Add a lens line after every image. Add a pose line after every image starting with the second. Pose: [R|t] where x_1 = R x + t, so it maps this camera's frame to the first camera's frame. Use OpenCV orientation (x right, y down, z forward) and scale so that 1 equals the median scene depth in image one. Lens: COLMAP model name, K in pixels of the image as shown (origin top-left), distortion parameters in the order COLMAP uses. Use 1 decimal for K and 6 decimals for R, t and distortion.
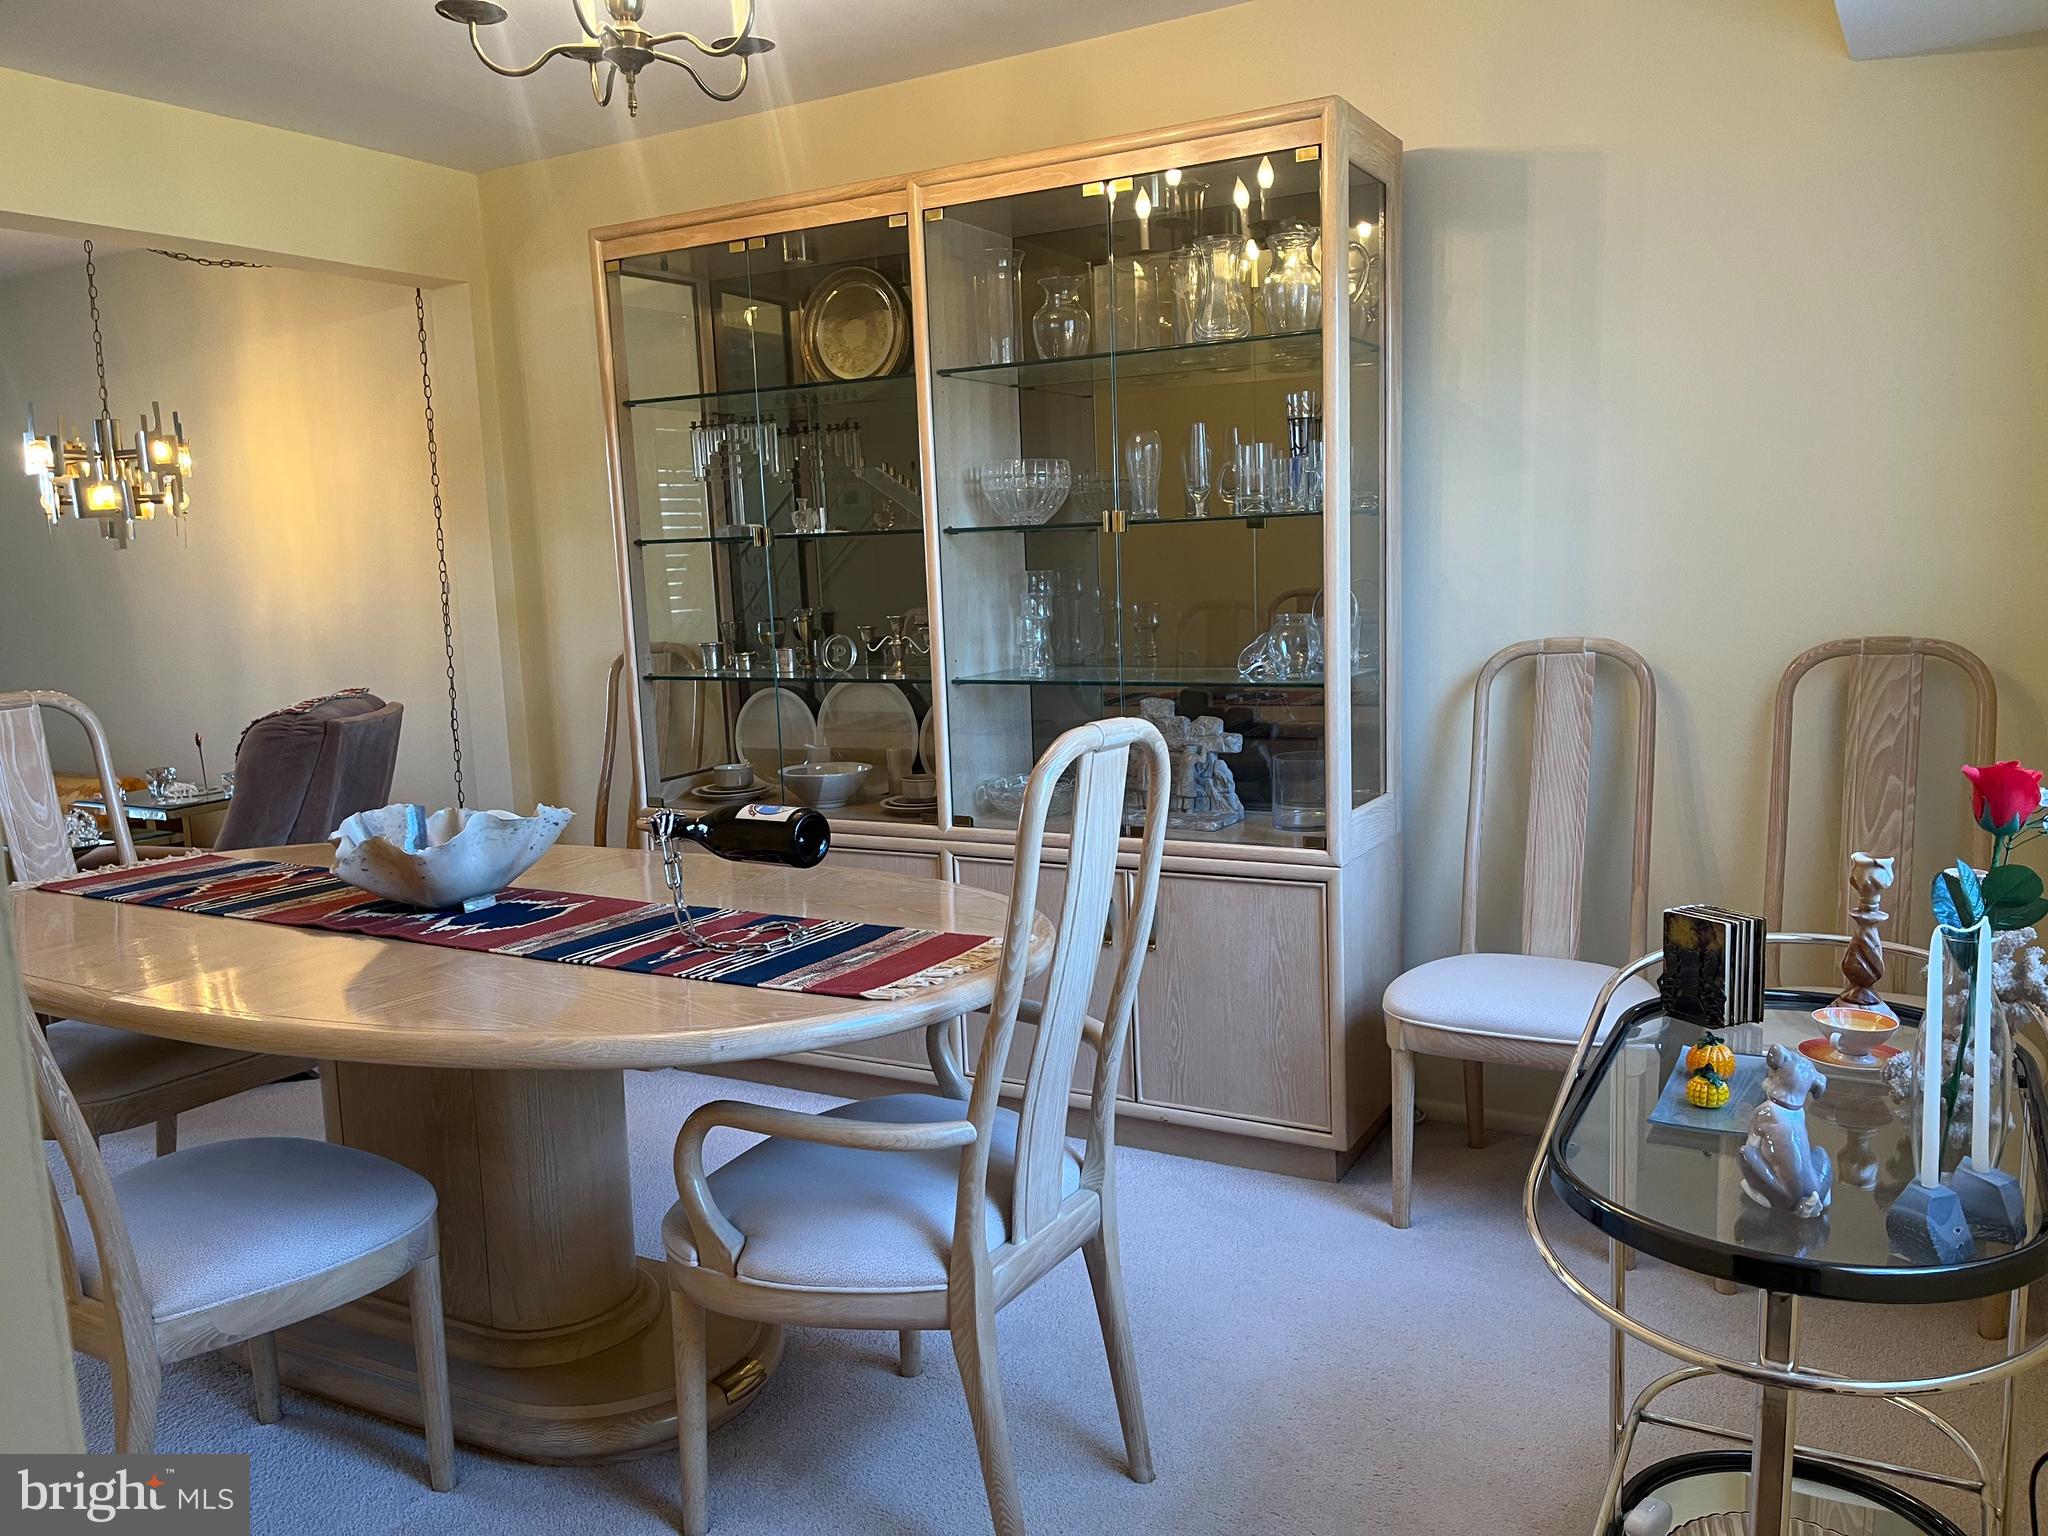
lens RADIAL K [[1546.5, 0, 1040.4], [0, 1546.5, 780.1], [0, 0, 1]] dist [0.077695, -0.104005]
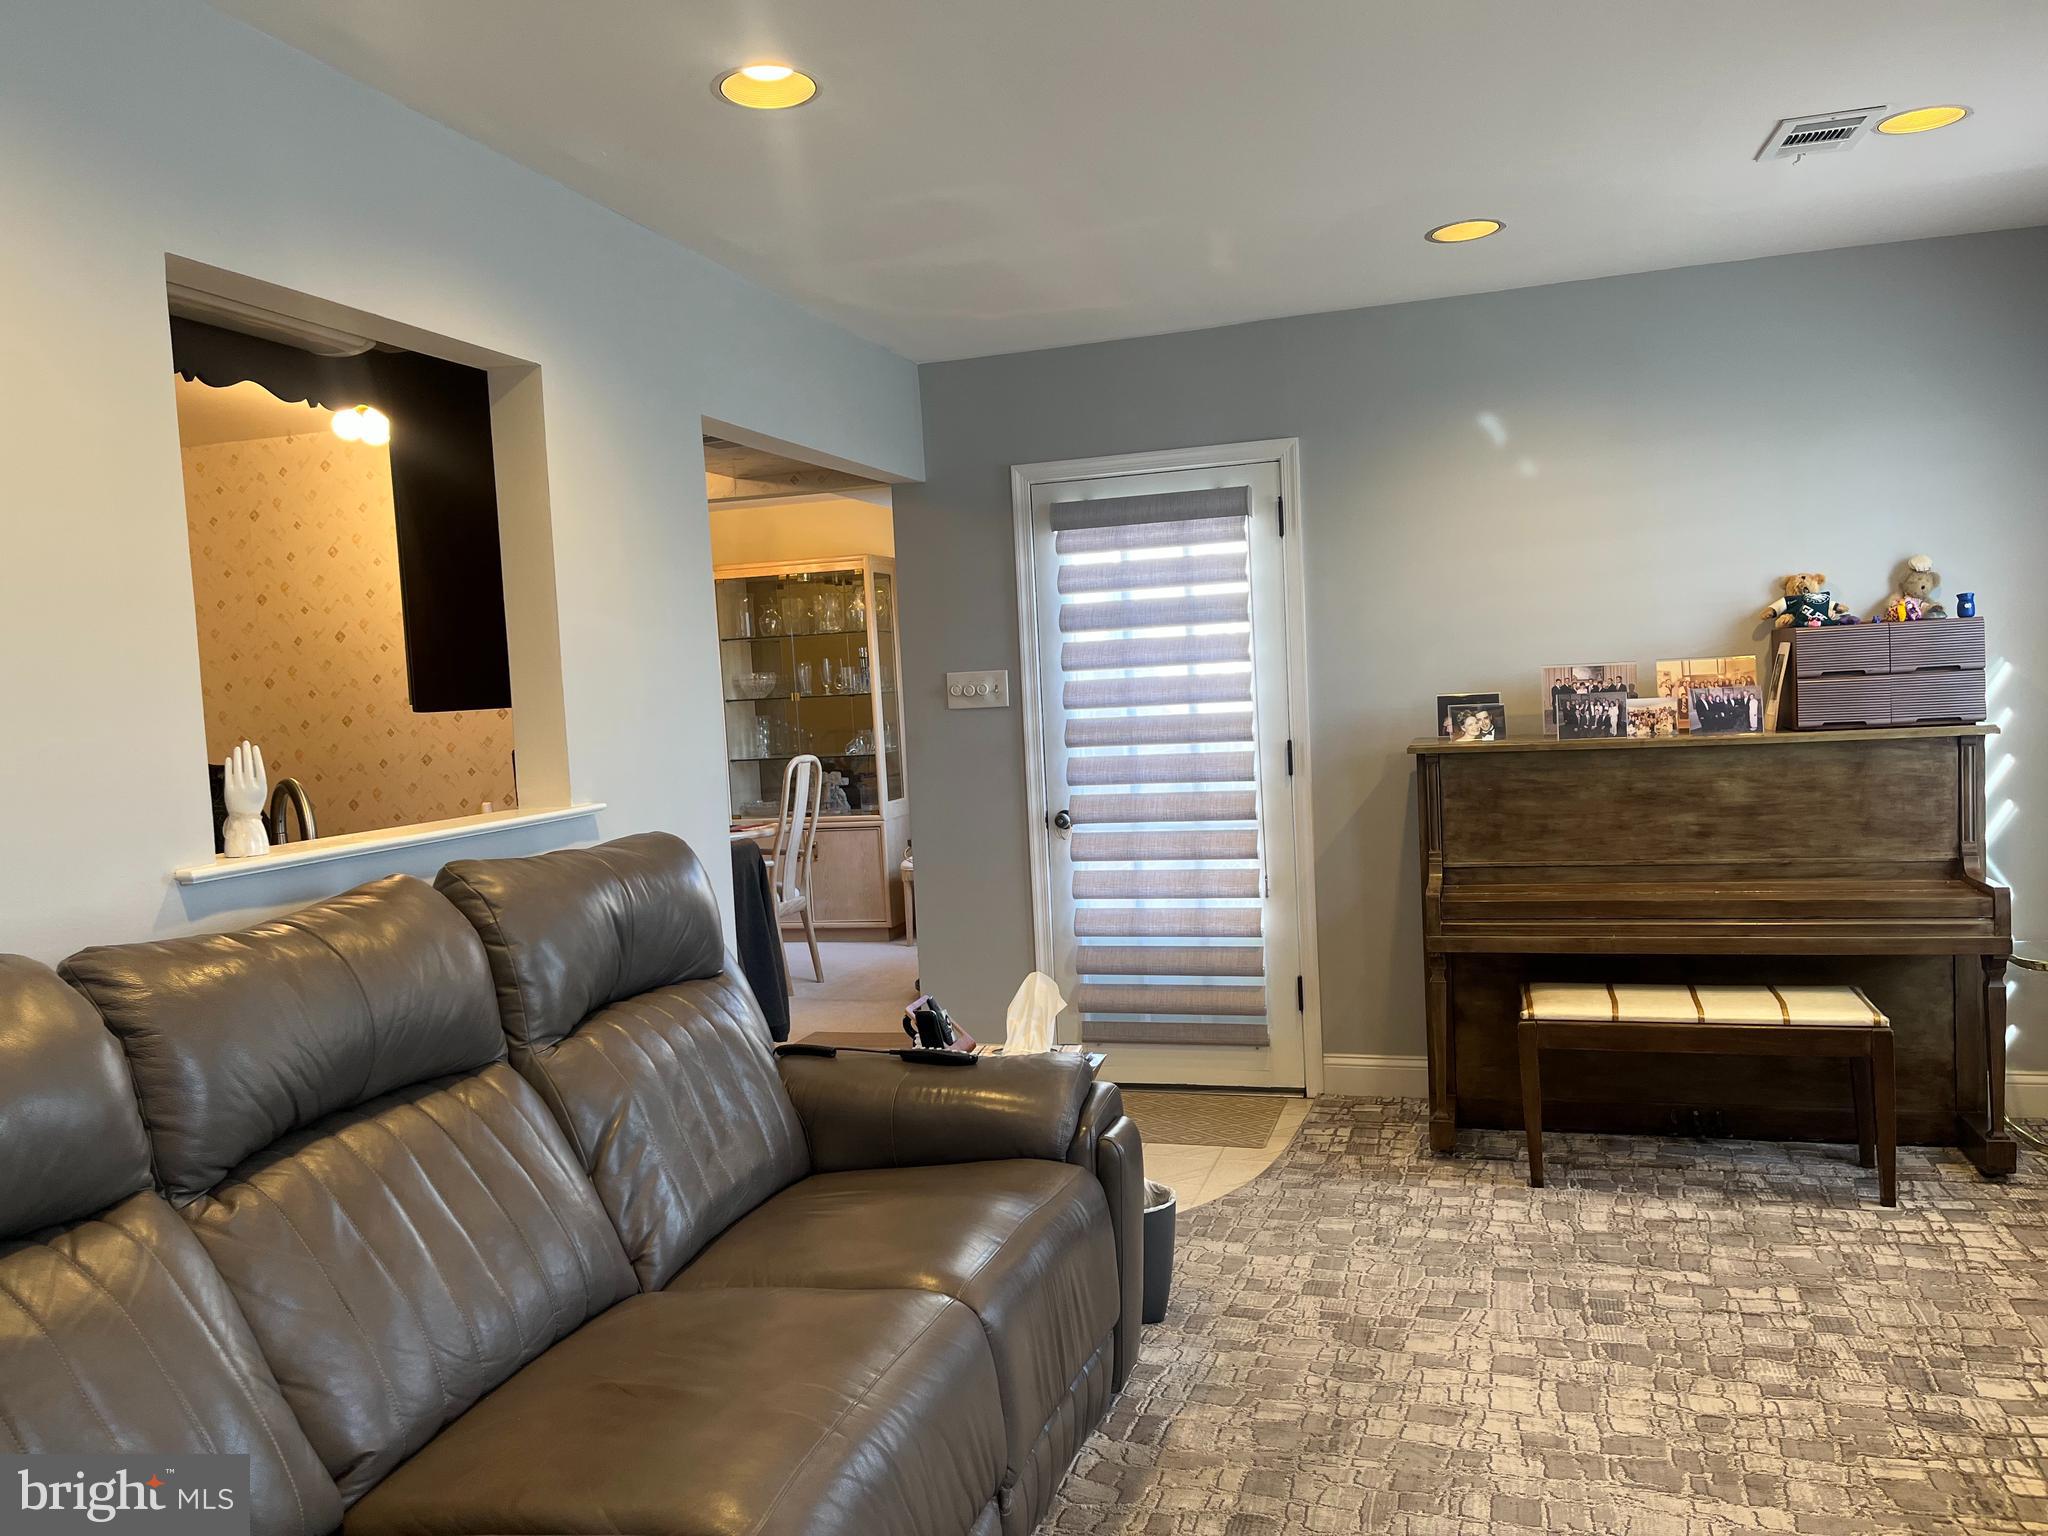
lens RADIAL K [[1546.5, 0, 1037.2], [0, 1546.5, 783.4], [0, 0, 1]] dist [0.077695, -0.104005]
pose [[0.972707, -0.029588, 0.230141, -0.171471], [0.051264, 0.994731, -0.088781, 0.247228], [-0.226302, 0.098155, 0.969099, -1.722296]]
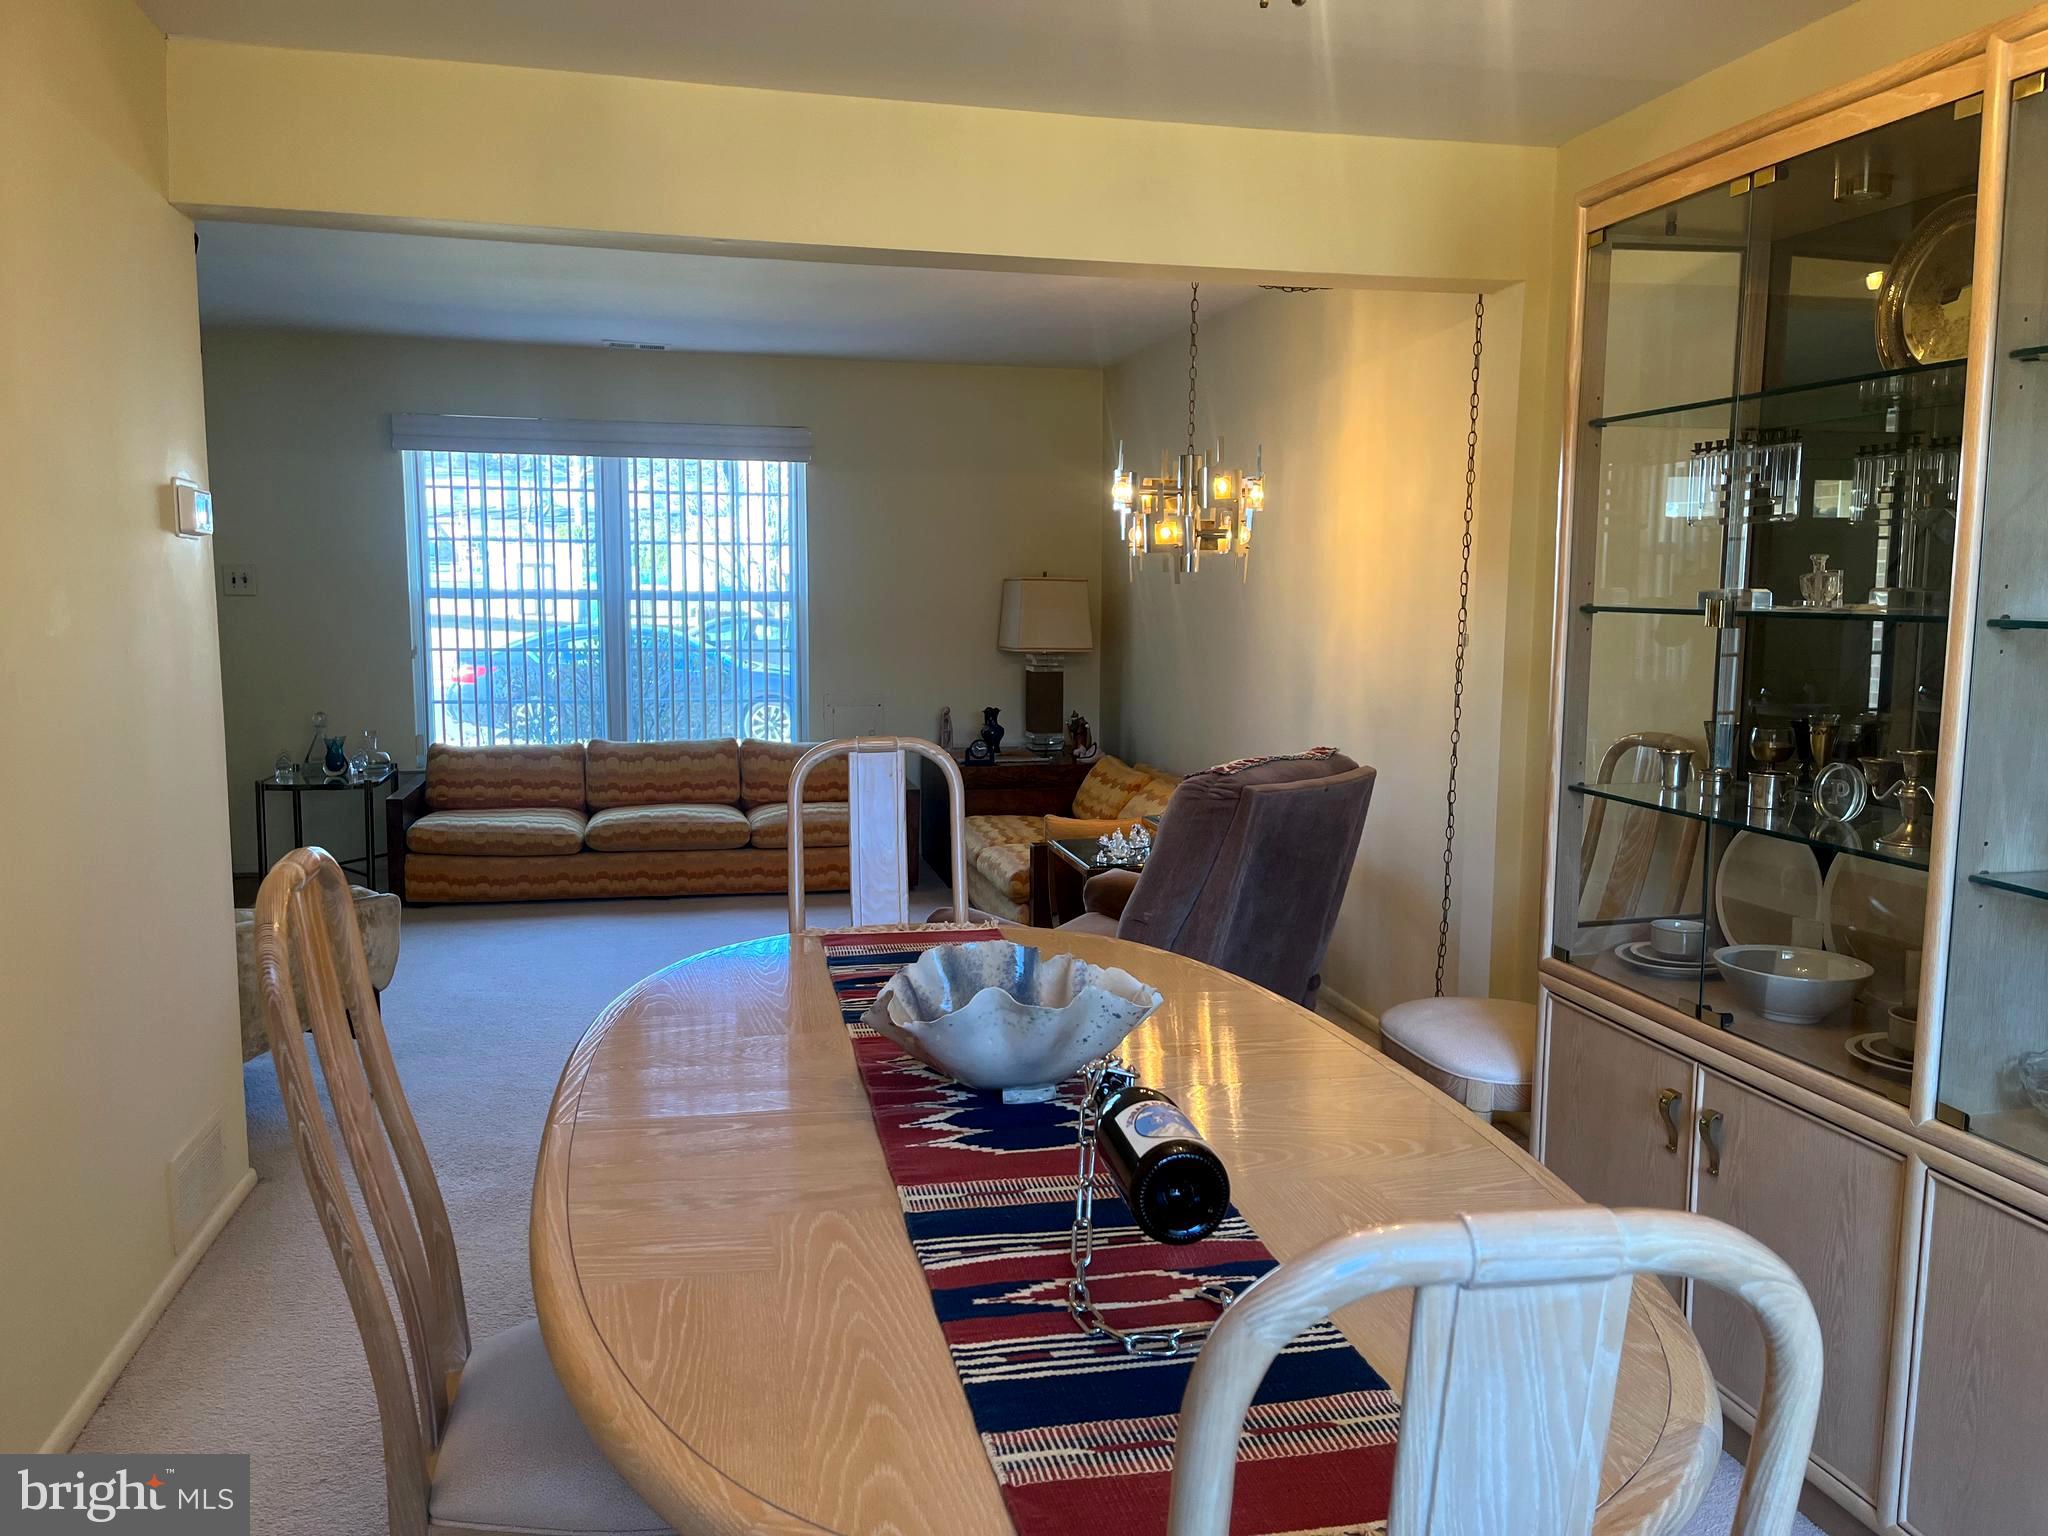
lens RADIAL K [[1546.5, 0, 1025.2], [0, 1546.5, 779.3], [0, 0, 1]] dist [0.077695, -0.104005]
pose [[0.672641, 0.133700, -0.727790, 0.109214], [-0.136382, 0.989092, 0.055655, -0.071932], [0.727292, 0.061821, 0.683538, 0.281103]]
